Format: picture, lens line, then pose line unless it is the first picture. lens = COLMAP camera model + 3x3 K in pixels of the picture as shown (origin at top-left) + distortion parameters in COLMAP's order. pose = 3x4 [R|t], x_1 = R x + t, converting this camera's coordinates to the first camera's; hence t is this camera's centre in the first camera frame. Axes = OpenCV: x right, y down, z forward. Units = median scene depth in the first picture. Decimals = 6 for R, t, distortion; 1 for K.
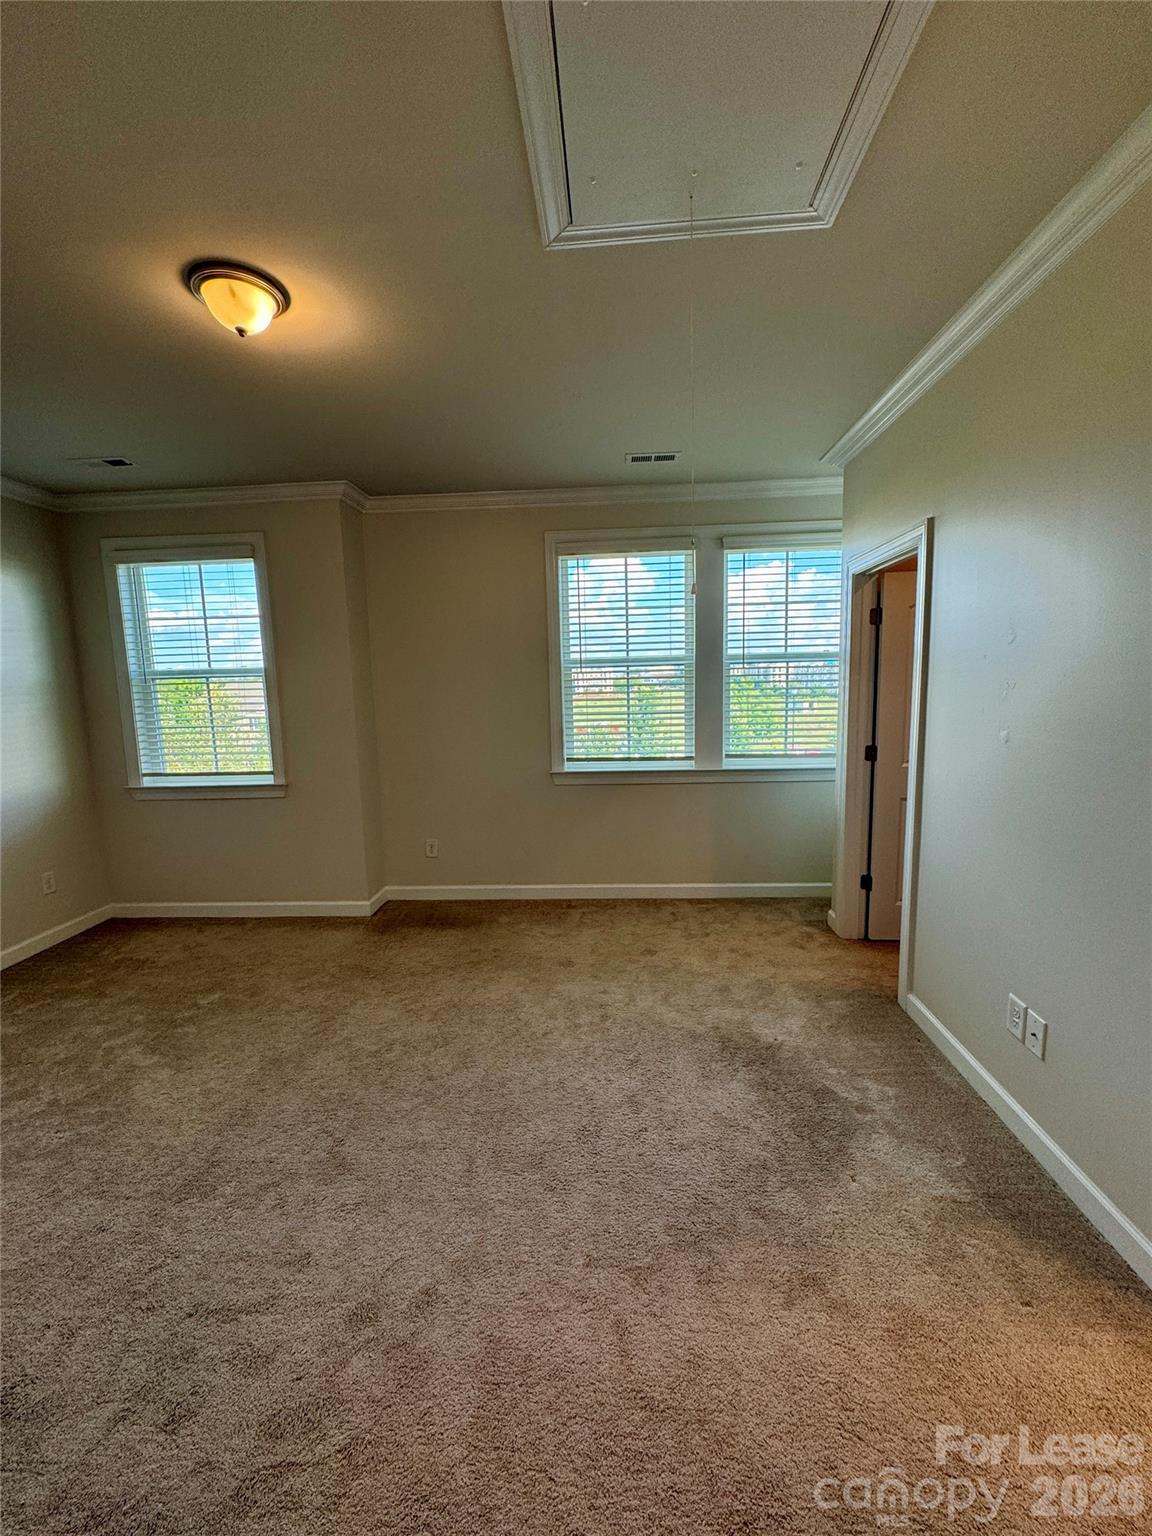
lens RADIAL K [[618.9, 0, 579.7], [0, 618.9, 763.5], [0, 0, 1]] dist [-0.003574, 0.001214]
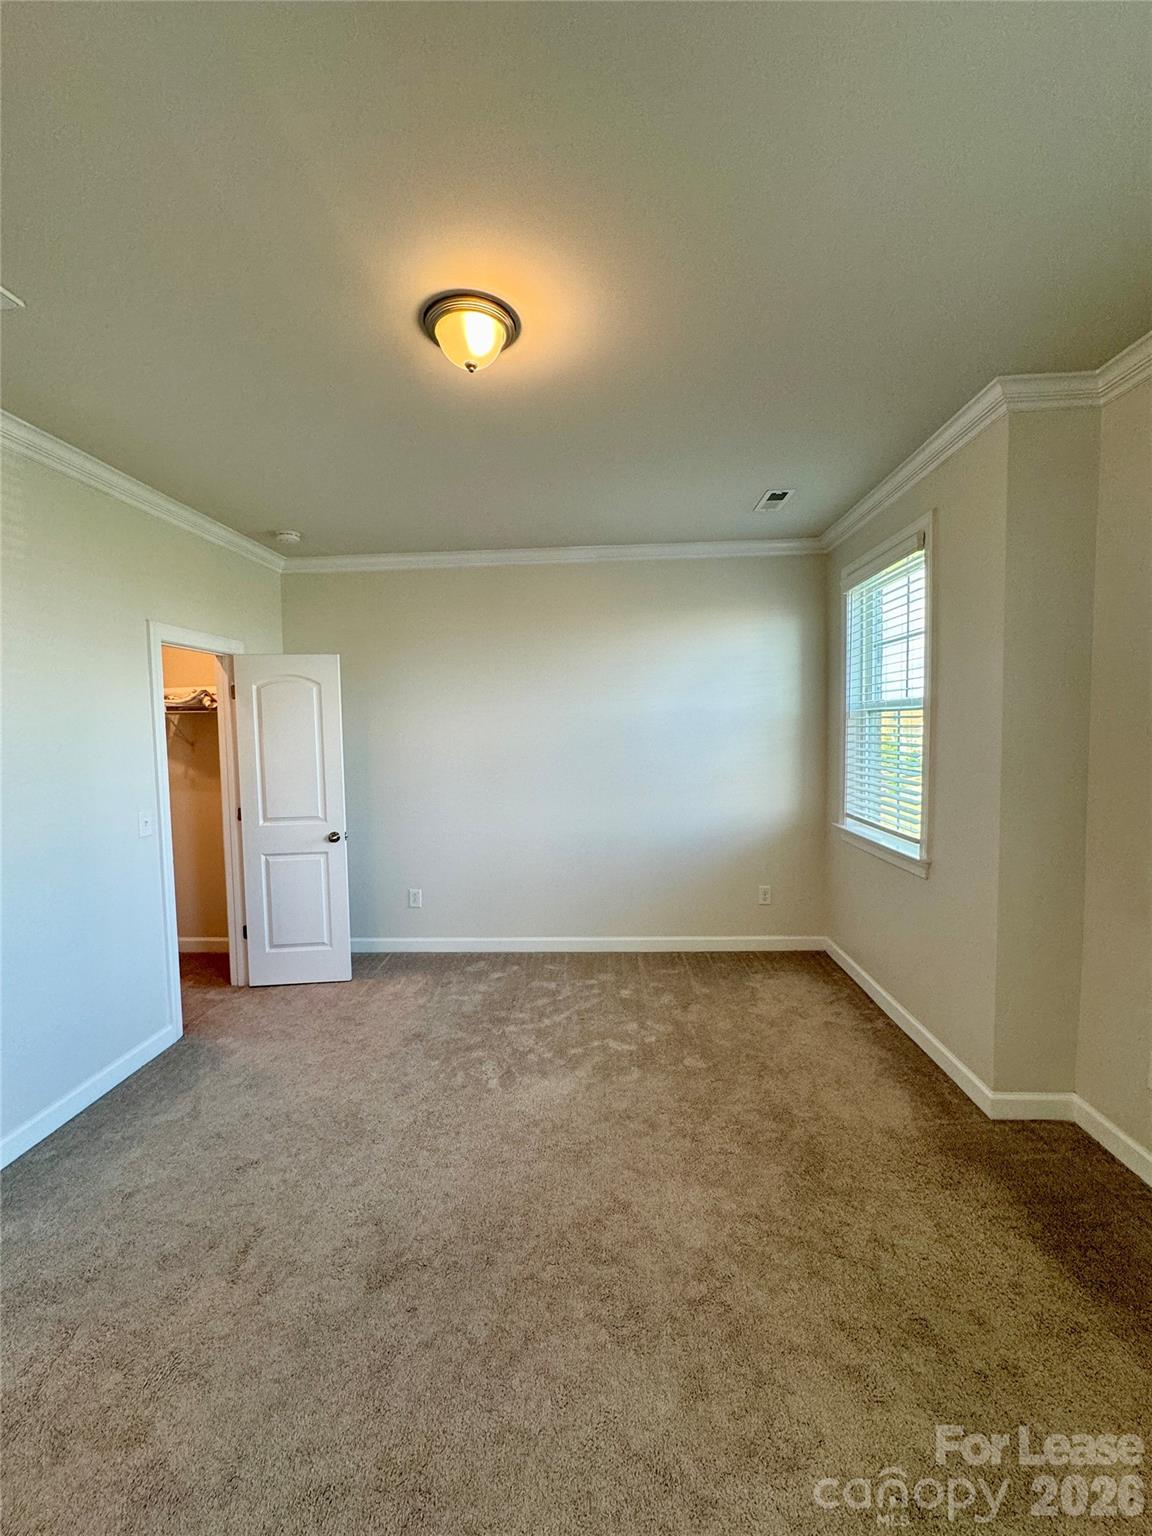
lens RADIAL K [[618.9, 0, 584.0], [0, 618.9, 766.8], [0, 0, 1]] dist [-0.003574, 0.001214]
pose [[-0.004278, 0.090759, -0.995864, 0.230946], [-0.103536, 0.990480, 0.090713, -0.103286], [0.994617, 0.103496, 0.005160, 0.635772]]
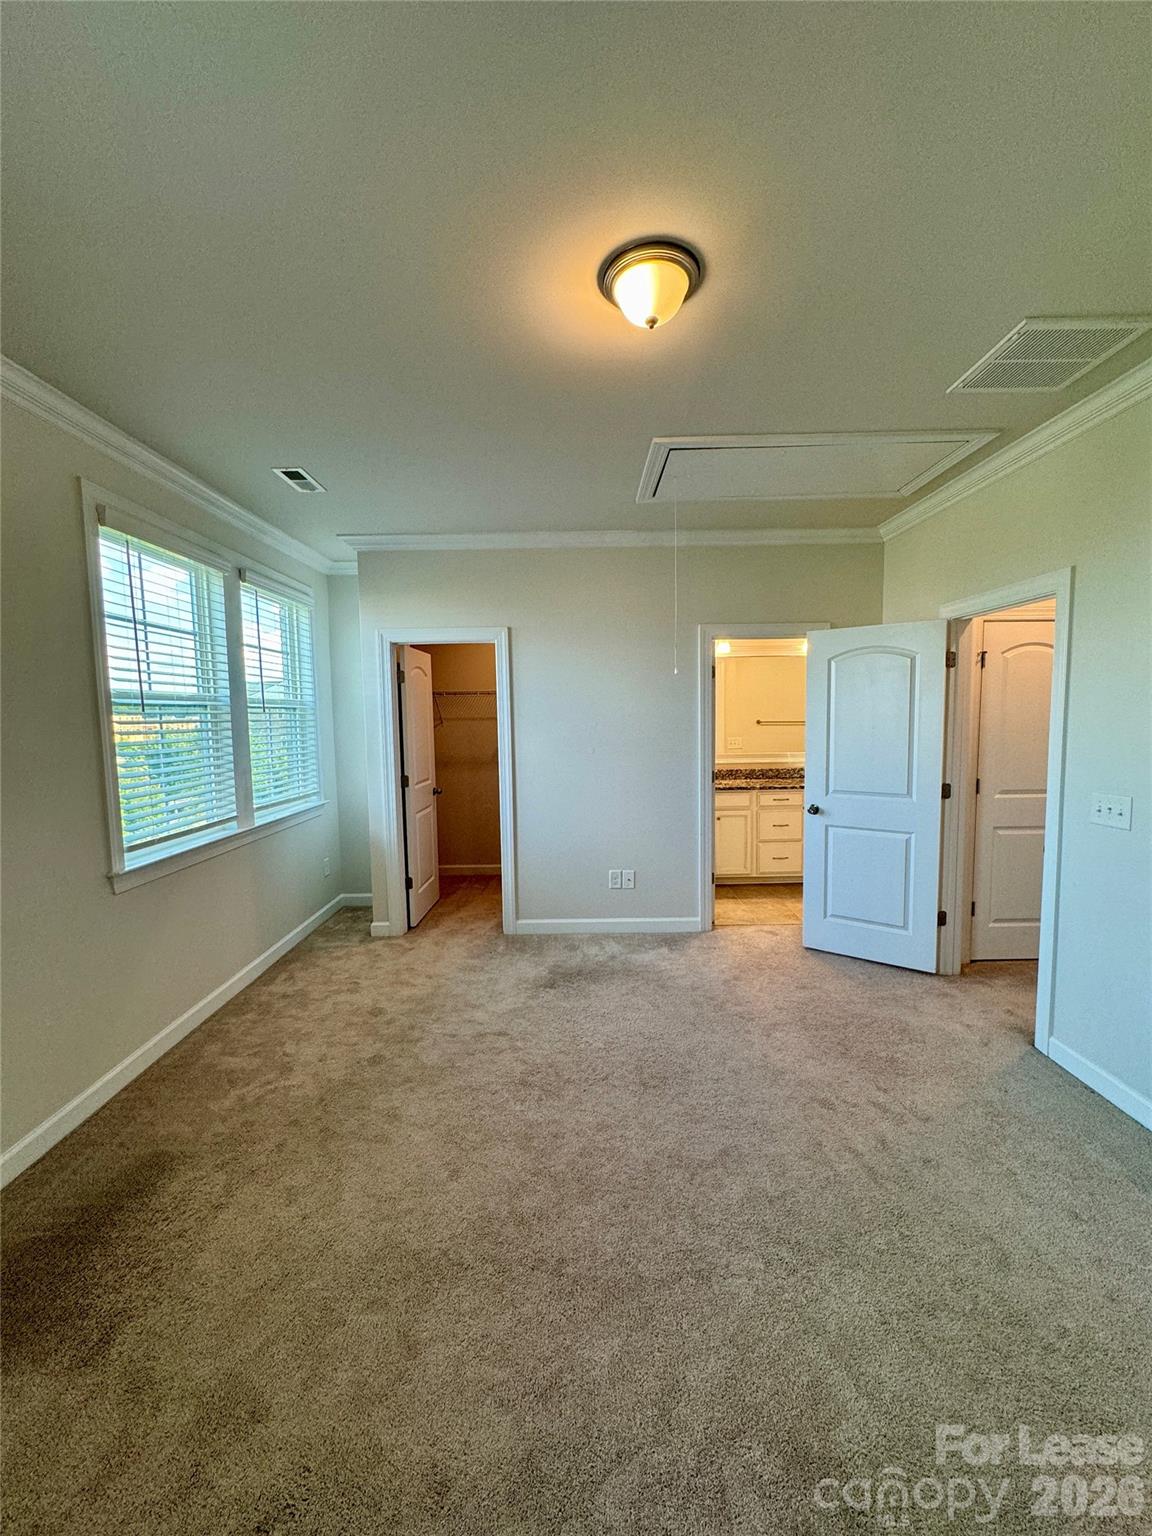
lens RADIAL K [[618.9, 0, 570.2], [0, 618.9, 771.4], [0, 0, 1]] dist [-0.003574, 0.001214]
pose [[-0.061566, -0.063637, 0.996072, -0.757882], [0.141156, 0.987380, 0.071807, -0.075857], [-0.988071, 0.145023, -0.051807, 0.652577]]
